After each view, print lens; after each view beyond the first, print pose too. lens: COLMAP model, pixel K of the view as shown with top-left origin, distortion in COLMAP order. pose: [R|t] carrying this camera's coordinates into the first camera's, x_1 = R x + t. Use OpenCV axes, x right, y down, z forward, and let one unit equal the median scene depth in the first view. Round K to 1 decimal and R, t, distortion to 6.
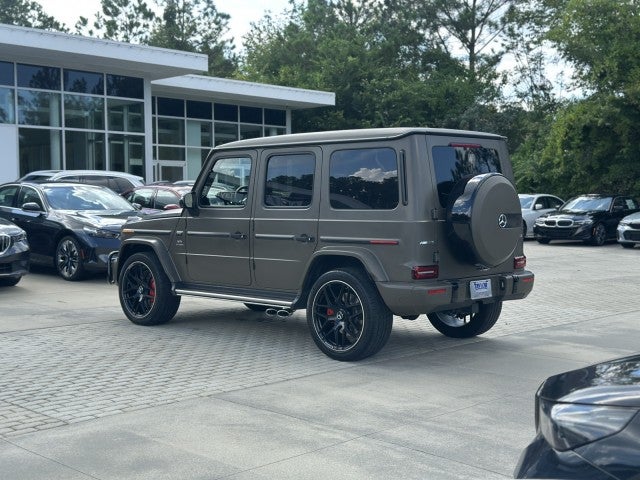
lens RADIAL K [[888.3, 0, 319.4], [0, 888.3, 276.3], [0, 0, 1]] dist [0.071864, 0.094616]
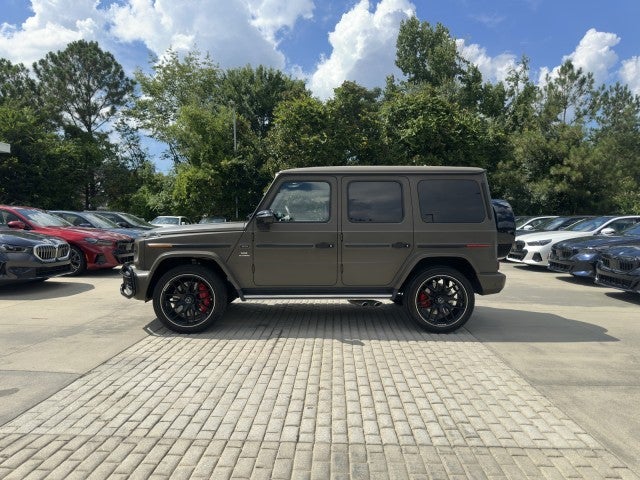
lens RADIAL K [[458.4, 0, 321.2], [0, 458.4, 241.8], [0, 0, 1]] dist [0.003403, -0.012721]
pose [[0.725450, -0.028913, 0.687667, -0.160908], [0.054946, 0.998361, -0.015988, -0.012642], [-0.686078, 0.049383, 0.725850, 0.161258]]
